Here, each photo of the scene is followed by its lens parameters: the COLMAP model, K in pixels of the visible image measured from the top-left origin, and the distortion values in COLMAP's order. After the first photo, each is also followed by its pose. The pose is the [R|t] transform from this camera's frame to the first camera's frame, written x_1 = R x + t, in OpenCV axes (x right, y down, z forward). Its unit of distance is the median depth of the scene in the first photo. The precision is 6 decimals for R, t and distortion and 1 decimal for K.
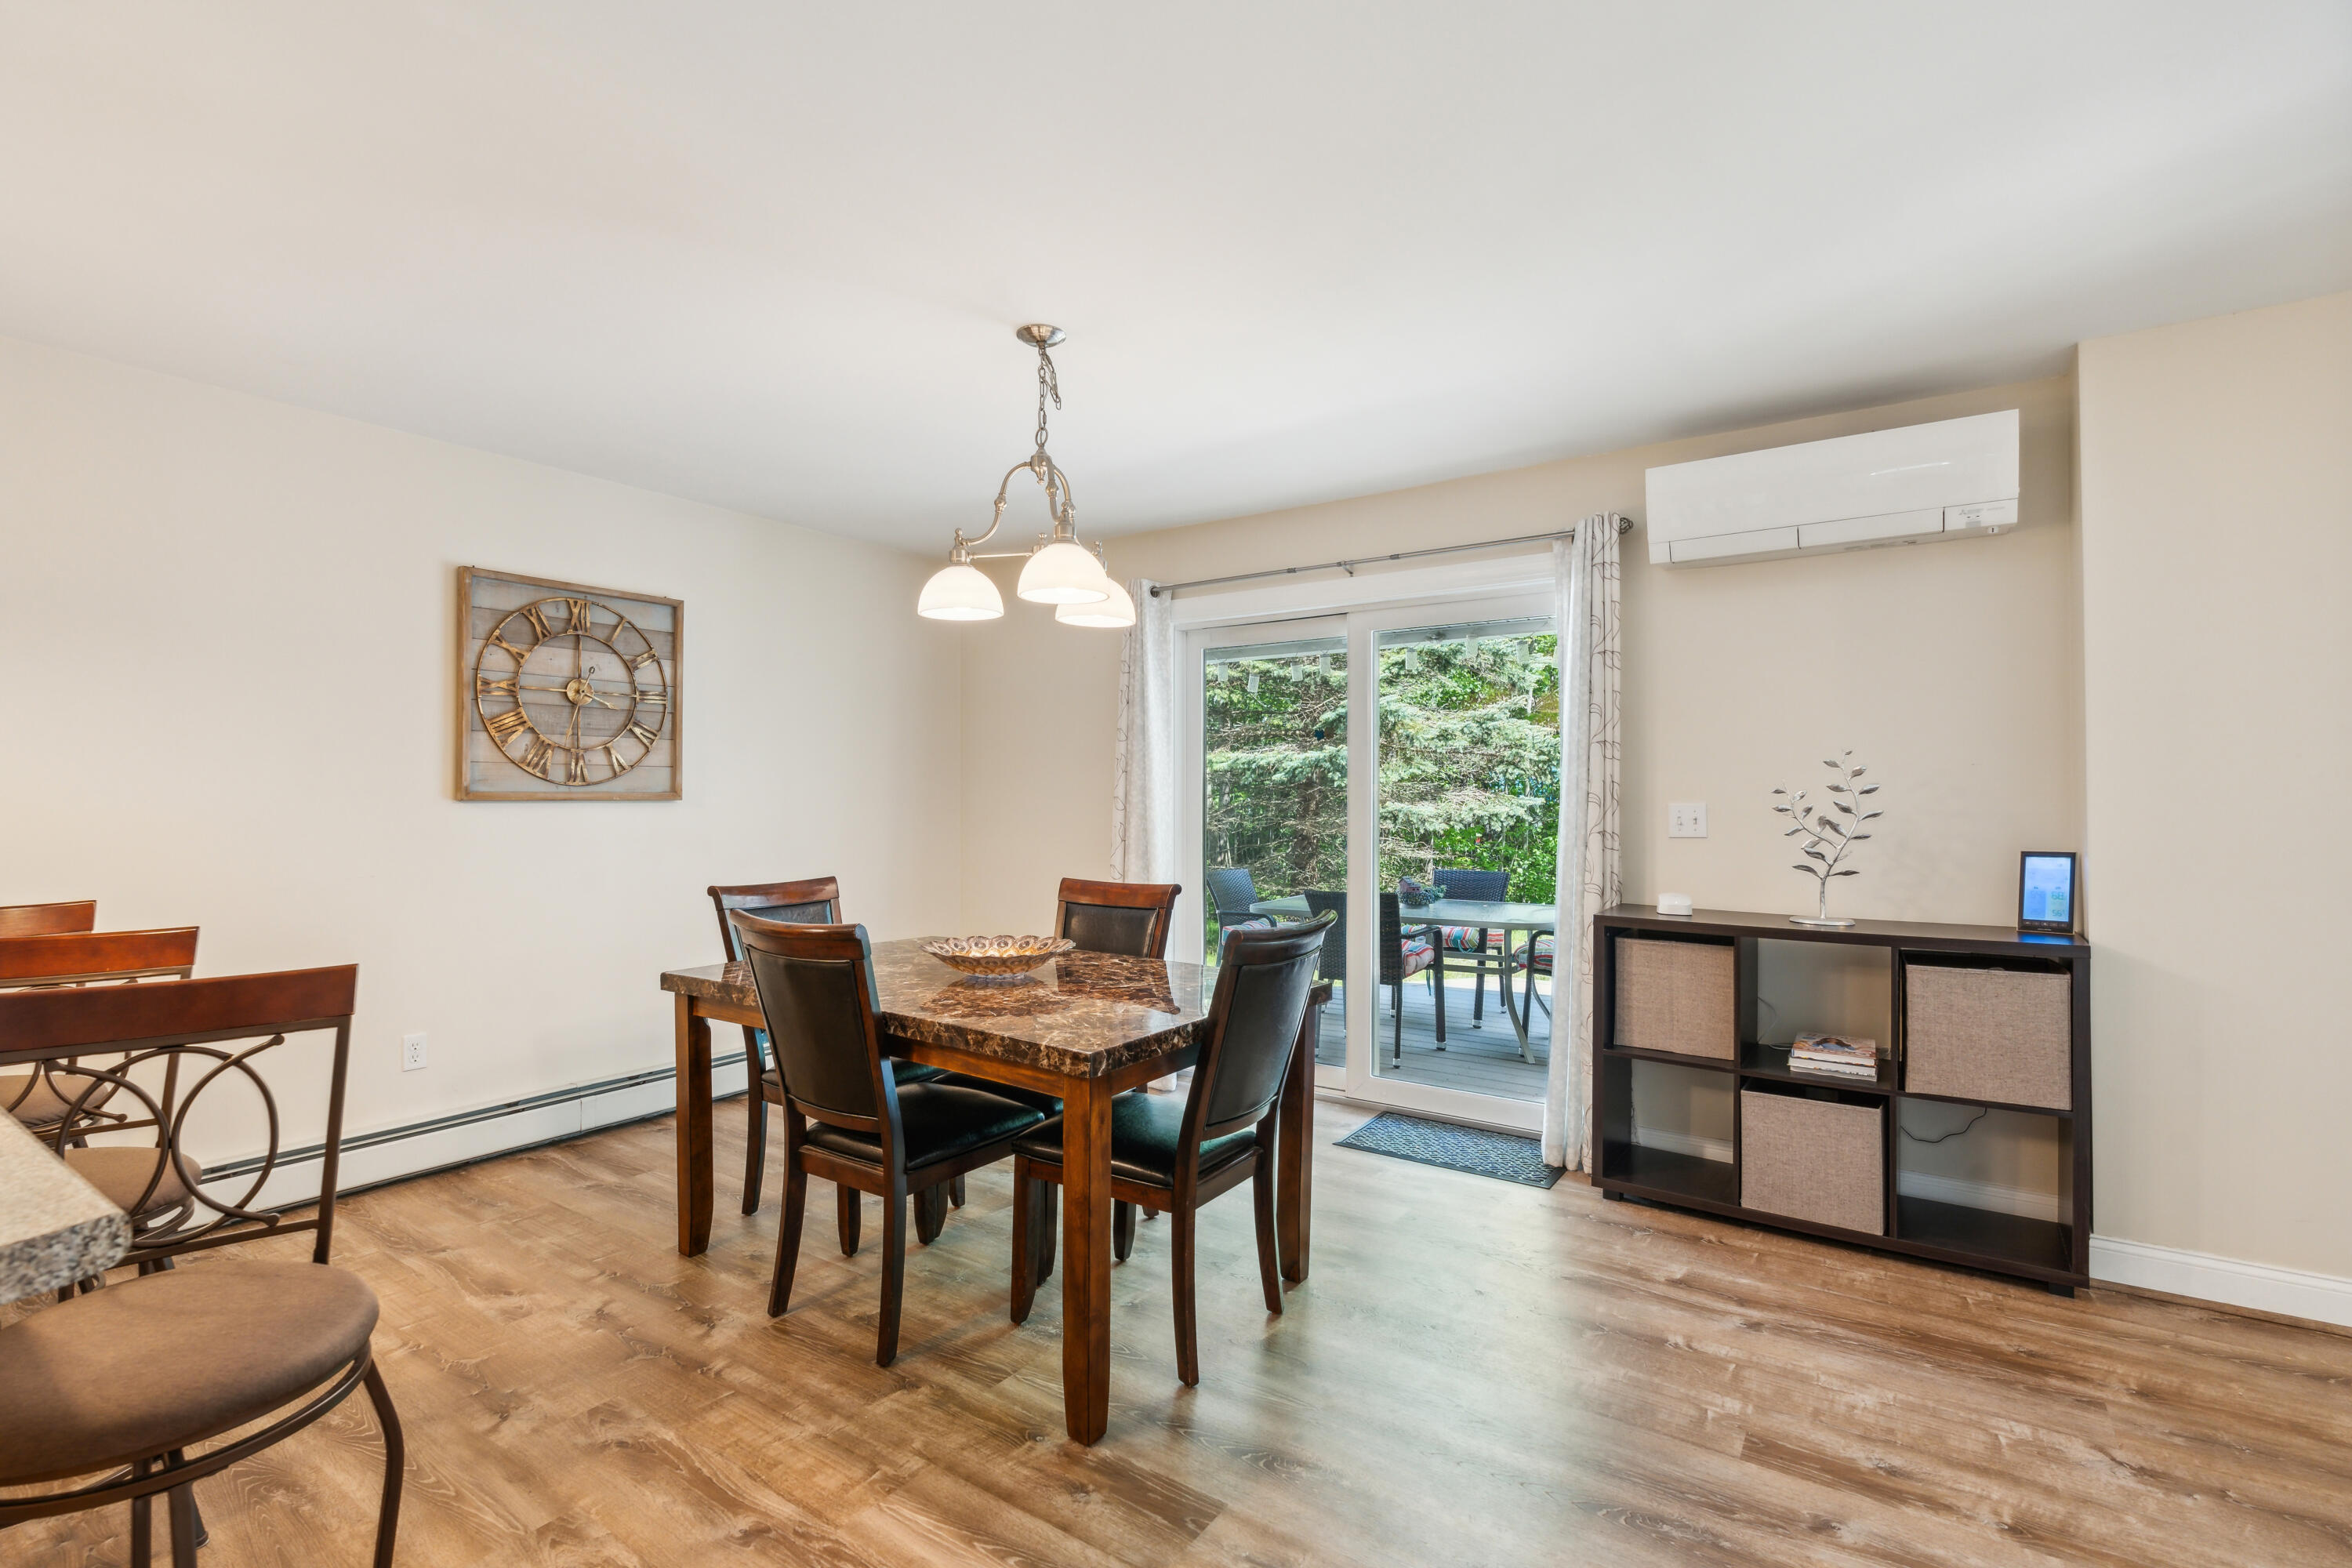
lens RADIAL K [[1068.8, 0, 1153.6], [0, 1068.8, 784.2], [0, 0, 1]] dist [-0.006488, 0.000539]
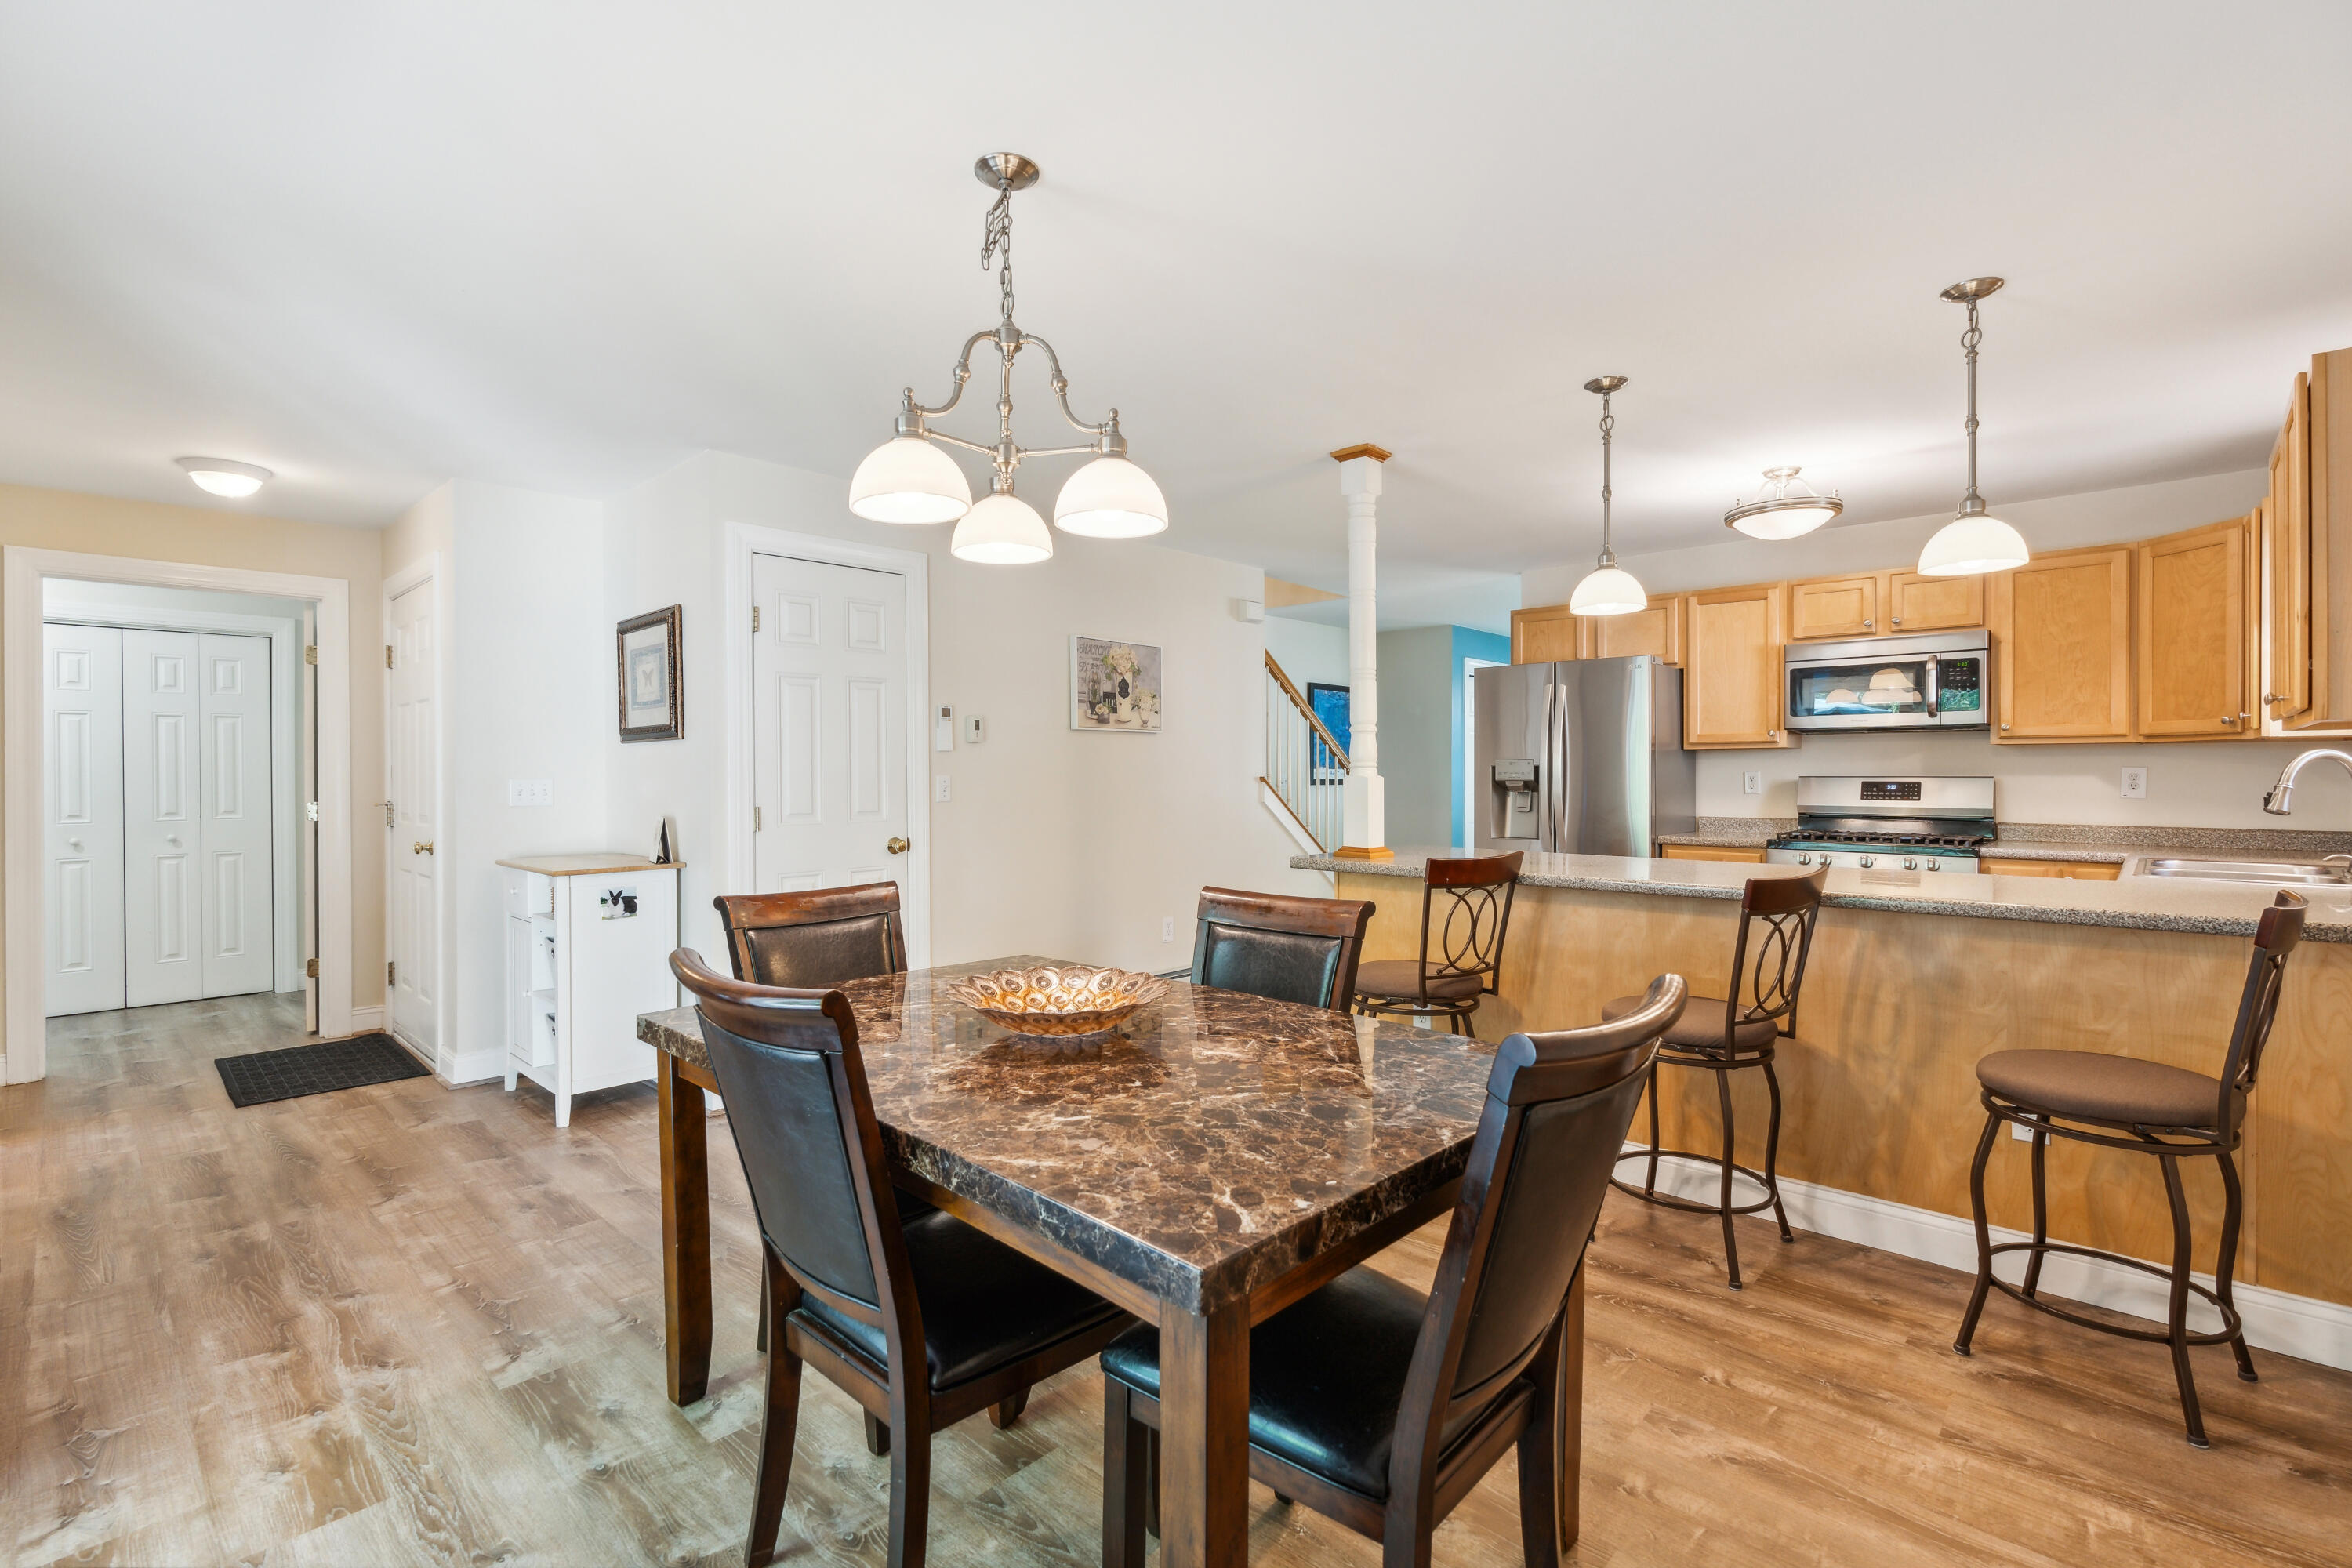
lens RADIAL K [[1058.0, 0, 1163.2], [0, 1058.0, 779.4], [0, 0, 1]] dist [-0.002296, -0.000248]
pose [[-0.989640, 0.003004, 0.143540, -0.277543], [0.002442, 0.999989, -0.004094, 0.018372], [-0.143551, -0.003701, -0.989636, 1.491228]]
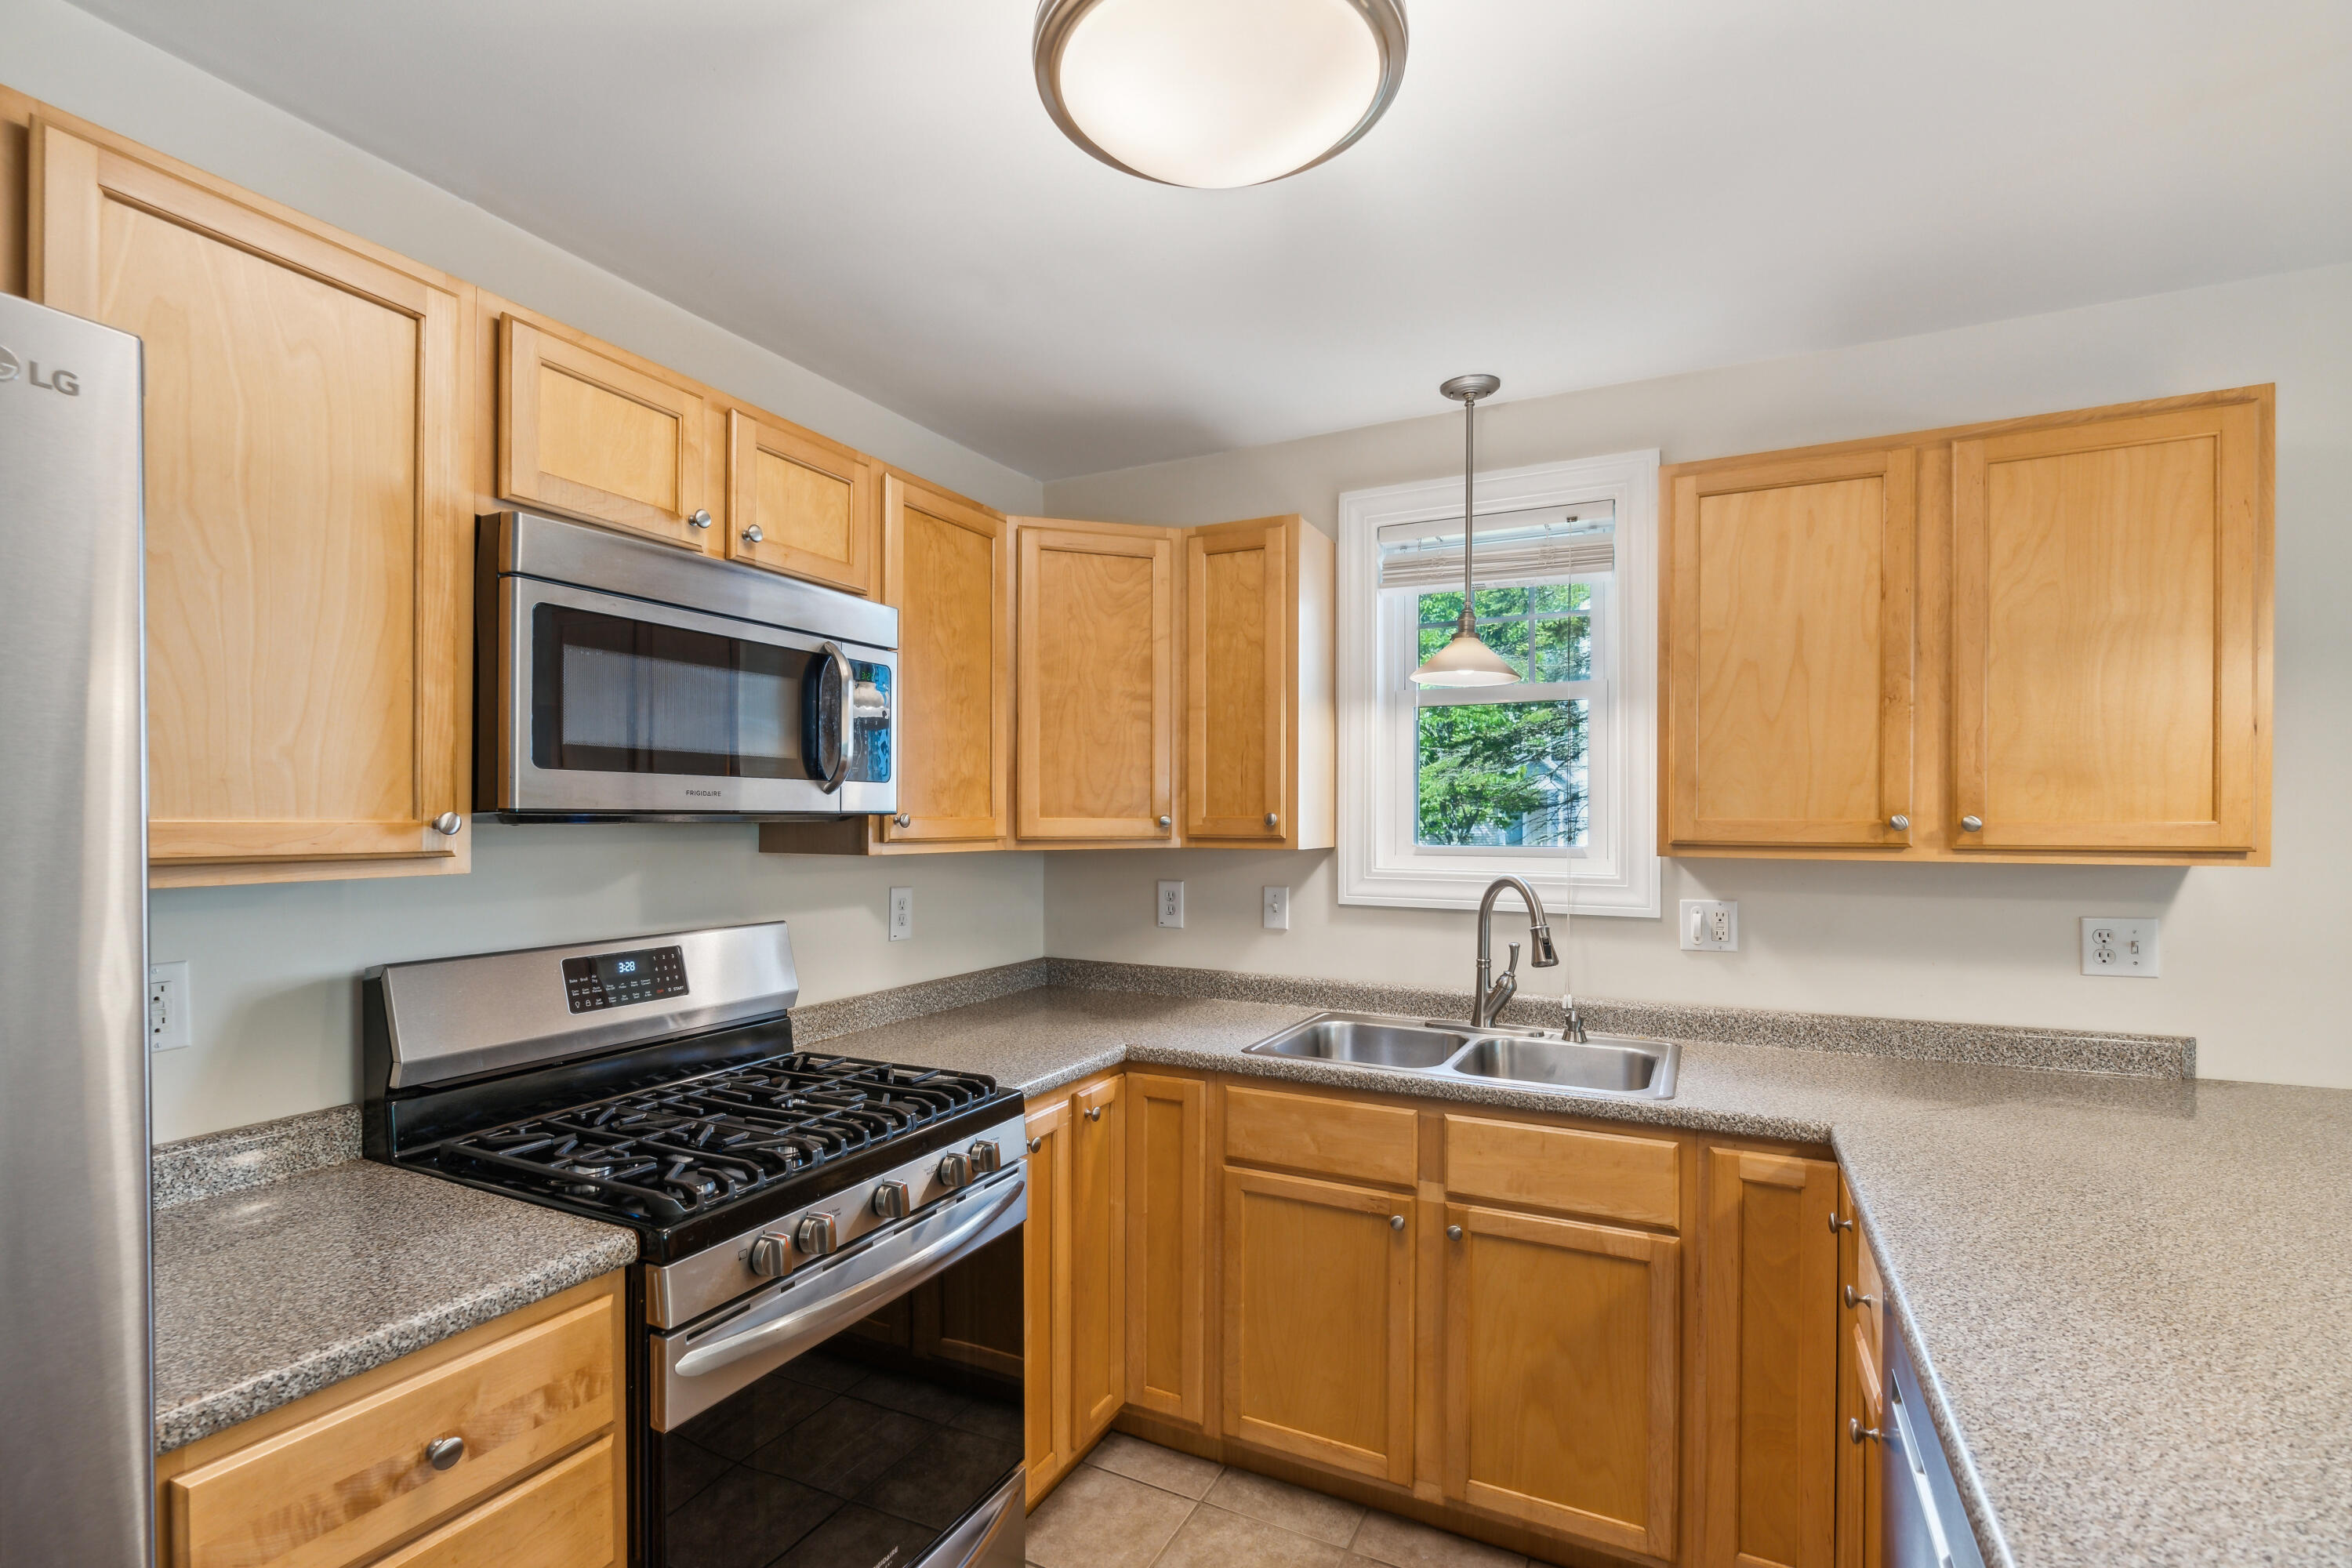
lens RADIAL K [[1073.5, 0, 1164.8], [0, 1073.5, 821.0], [0, 0, 1]] dist [-0.006950, 0.001117]
pose [[0.138959, 0.006000, -0.990280, -0.487455], [0.009243, 0.999930, 0.007355, -0.057521], [0.990255, -0.010175, 0.138893, 0.007375]]
